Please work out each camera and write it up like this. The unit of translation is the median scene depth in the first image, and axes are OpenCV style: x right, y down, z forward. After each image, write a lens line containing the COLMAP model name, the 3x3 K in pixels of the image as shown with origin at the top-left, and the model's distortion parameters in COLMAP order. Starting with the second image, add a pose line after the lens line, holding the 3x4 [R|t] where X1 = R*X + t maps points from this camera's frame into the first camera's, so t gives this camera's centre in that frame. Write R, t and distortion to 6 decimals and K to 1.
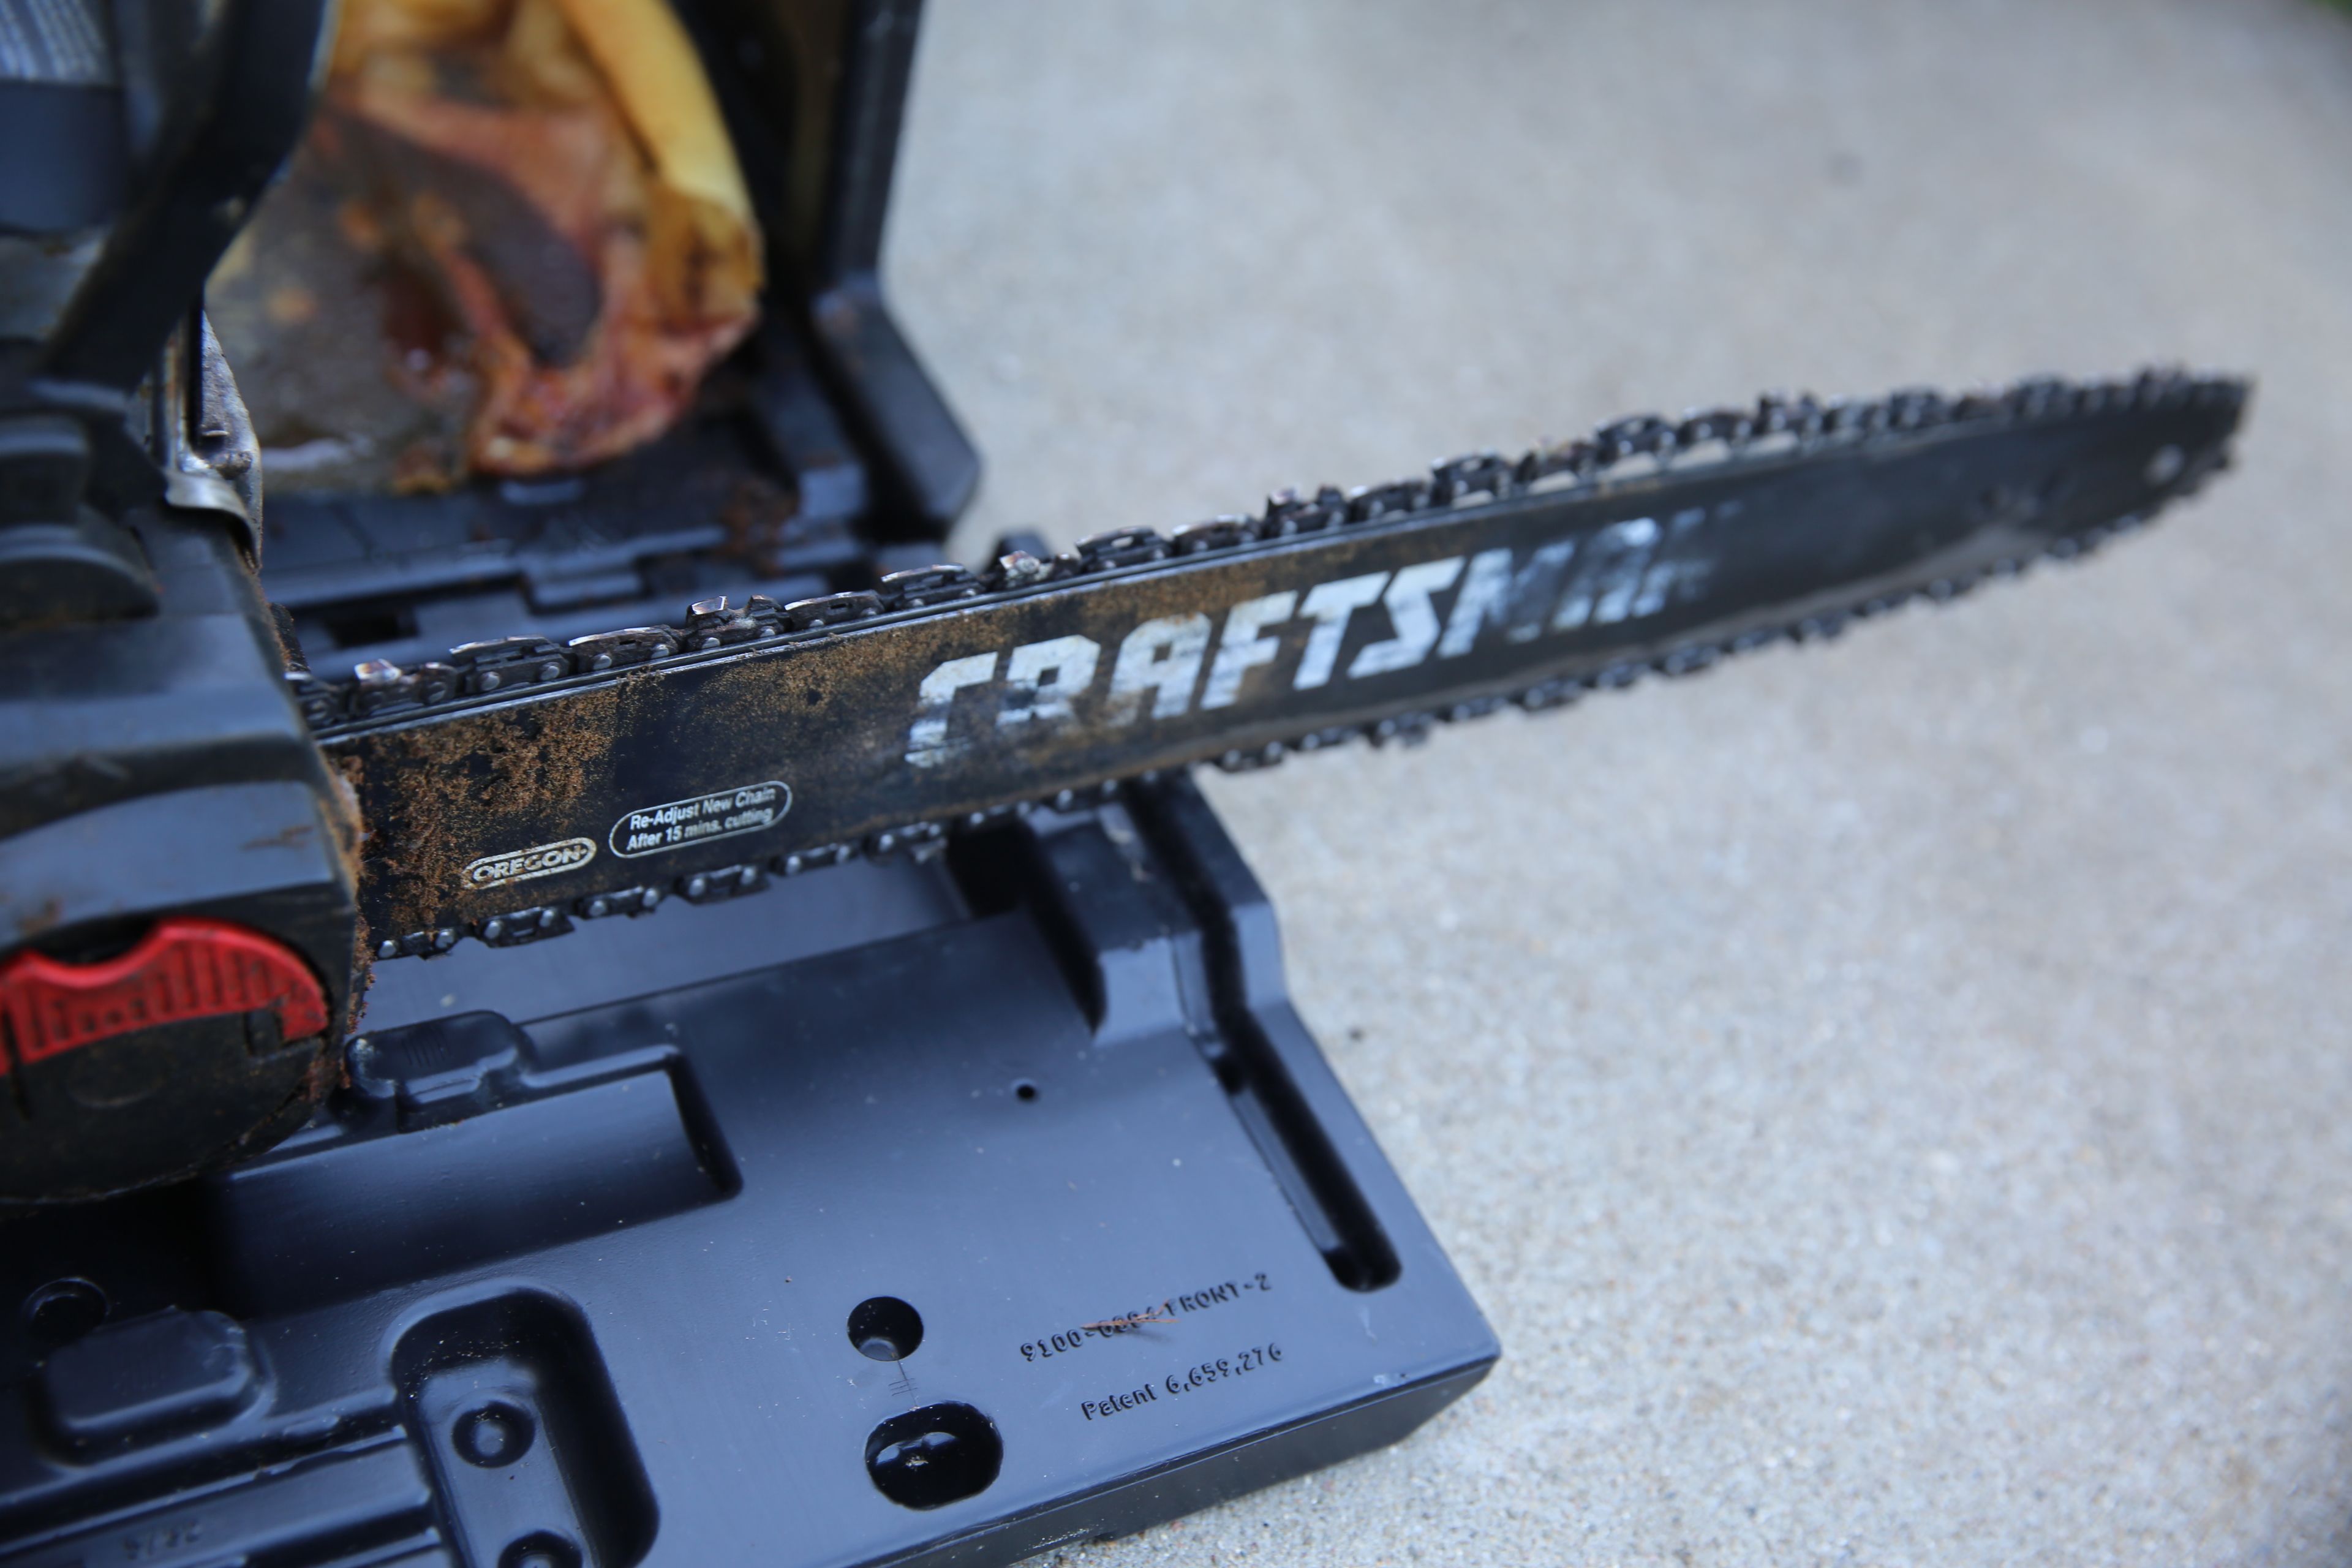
lens RADIAL K [[2879.7, 0, 1176.0], [0, 2879.7, 784.0], [0, 0, 1]] dist [0.002191, 0.023960]
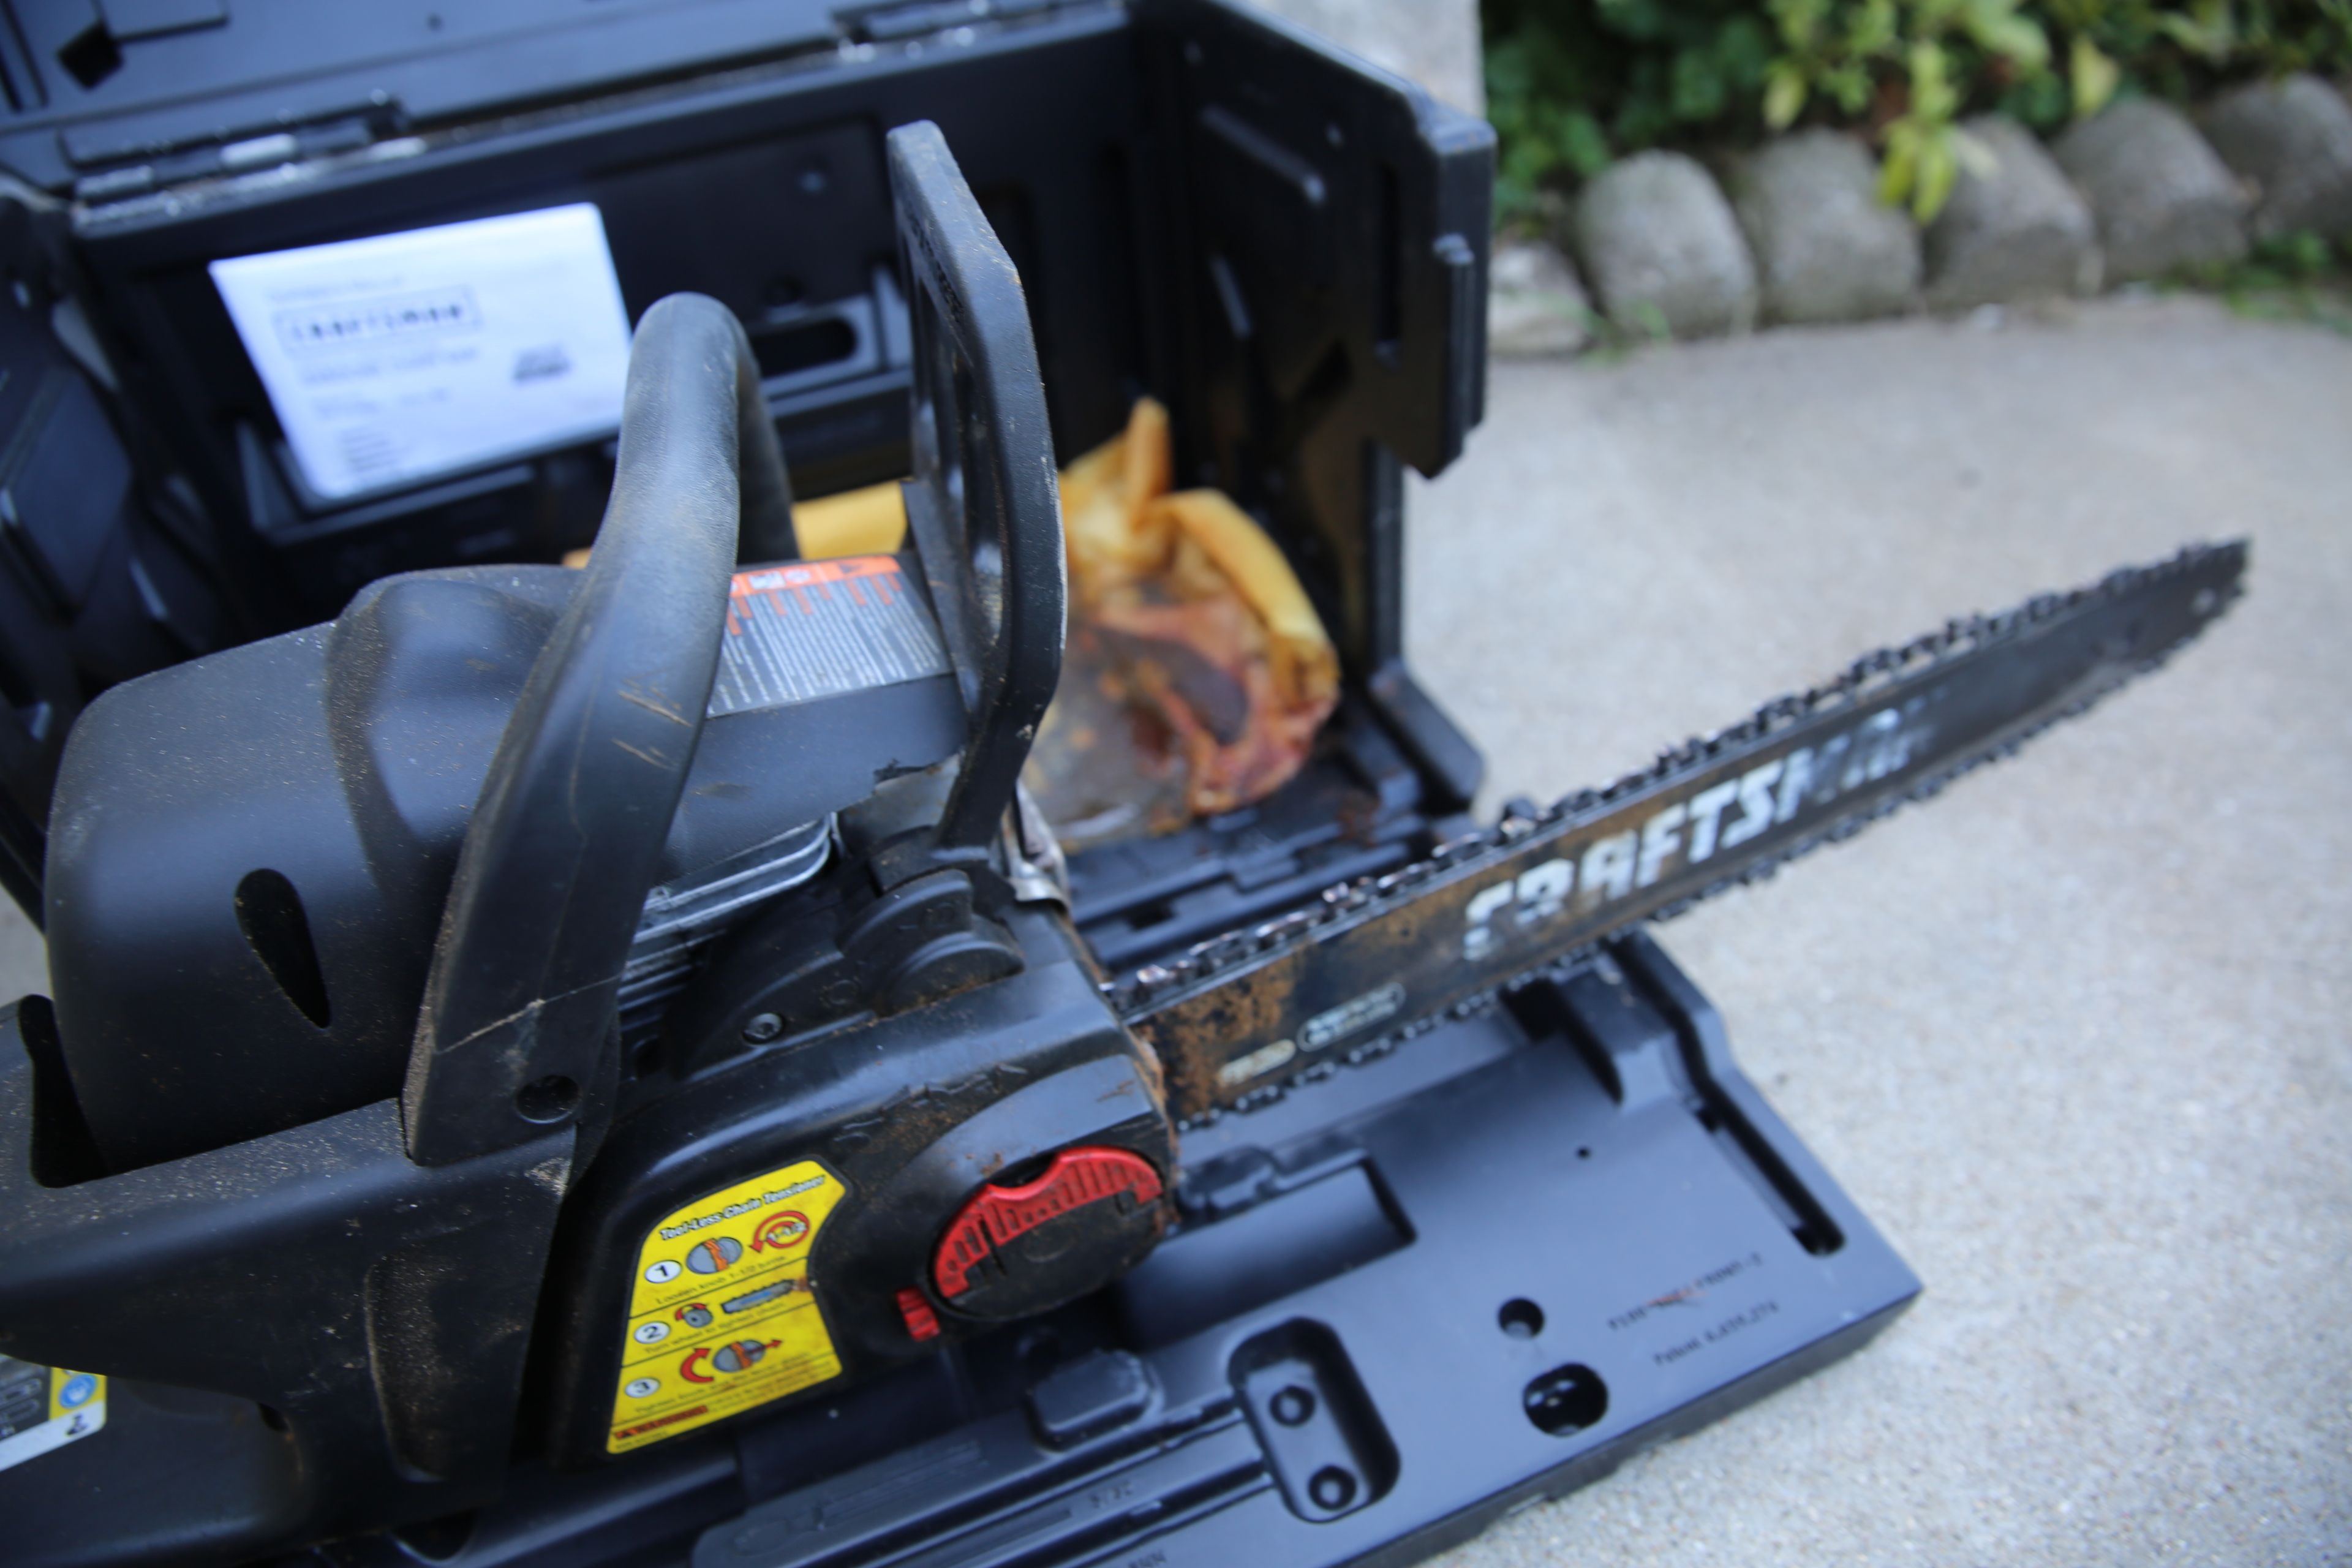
lens RADIAL K [[1524.3, 0, 1176.0], [0, 1524.3, 784.0], [0, 0, 1]] dist [-0.100663, 0.051974]
pose [[0.953876, -0.167100, -0.249396, -0.022726], [0.149057, 0.984752, -0.089698, -0.048576], [0.260582, 0.048386, 0.964239, 0.116623]]
